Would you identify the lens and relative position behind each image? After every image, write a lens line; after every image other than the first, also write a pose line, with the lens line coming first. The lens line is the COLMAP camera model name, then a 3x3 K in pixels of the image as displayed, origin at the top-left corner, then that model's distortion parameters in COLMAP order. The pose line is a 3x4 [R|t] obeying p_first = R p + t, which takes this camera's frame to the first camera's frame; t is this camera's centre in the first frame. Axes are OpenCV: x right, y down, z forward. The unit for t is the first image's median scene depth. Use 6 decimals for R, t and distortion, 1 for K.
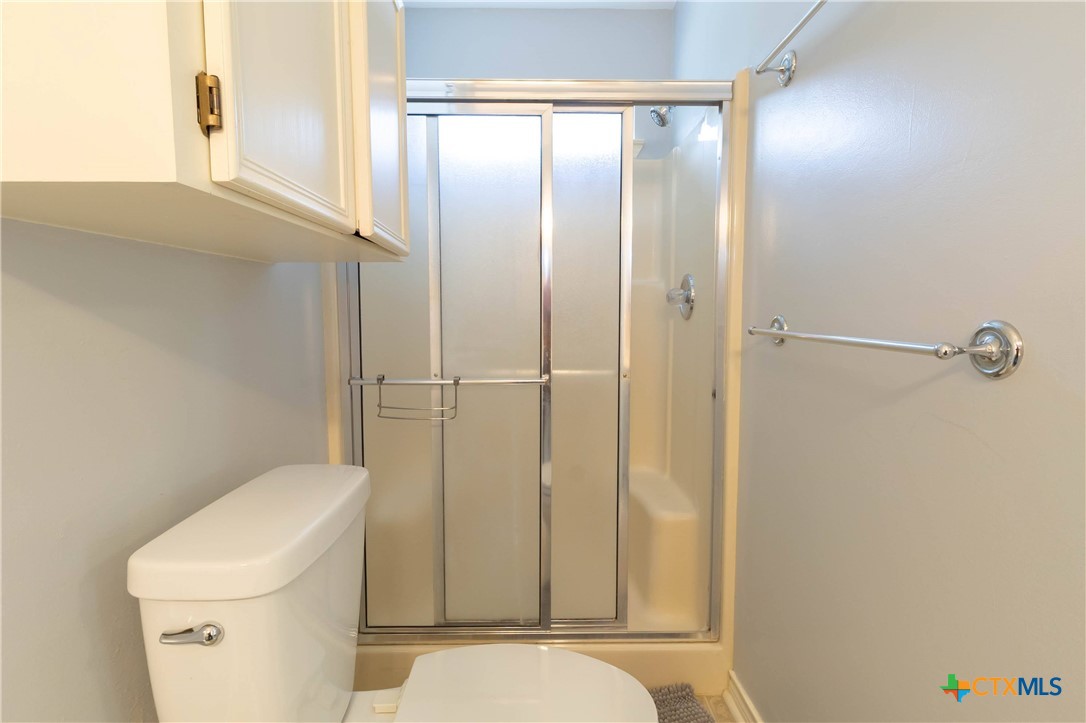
lens RADIAL K [[501.4, 0, 537.9], [0, 501.4, 358.0], [0, 0, 1]] dist [-0.001101, -0.000238]
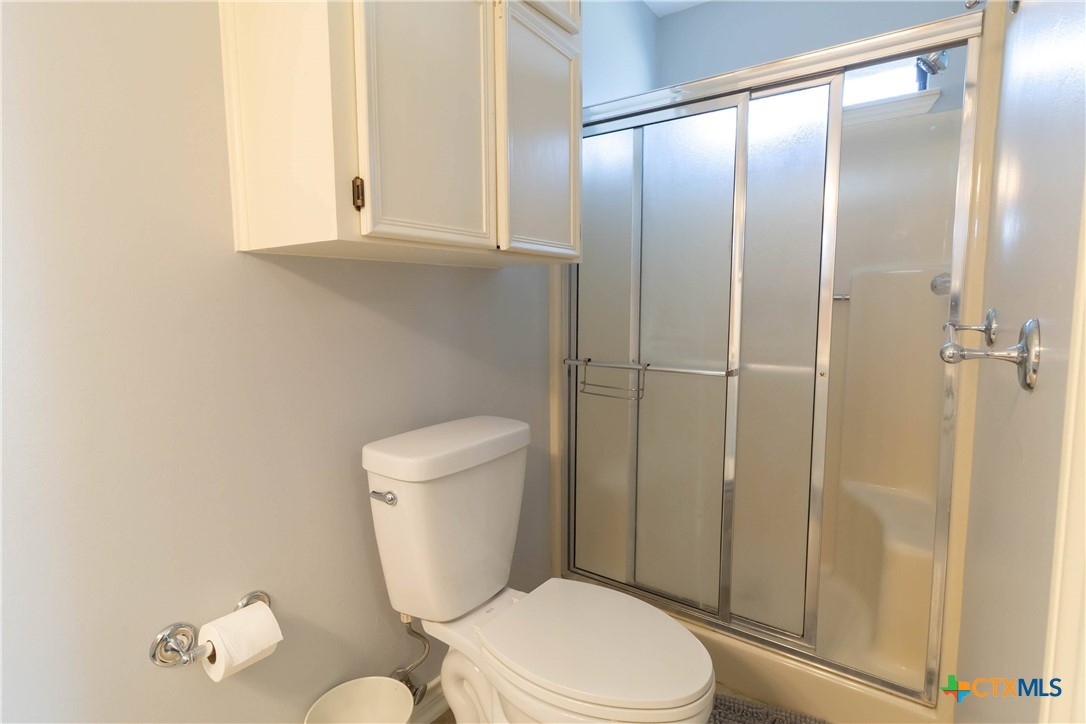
lens RADIAL K [[501.4, 0, 537.9], [0, 501.4, 358.5], [0, 0, 1]] dist [-0.001101, -0.000238]
pose [[0.819739, 0.062561, -0.569310, 0.294001], [-0.050561, 0.998040, 0.036872, -0.001181], [0.570501, -0.001441, 0.821296, -0.042308]]
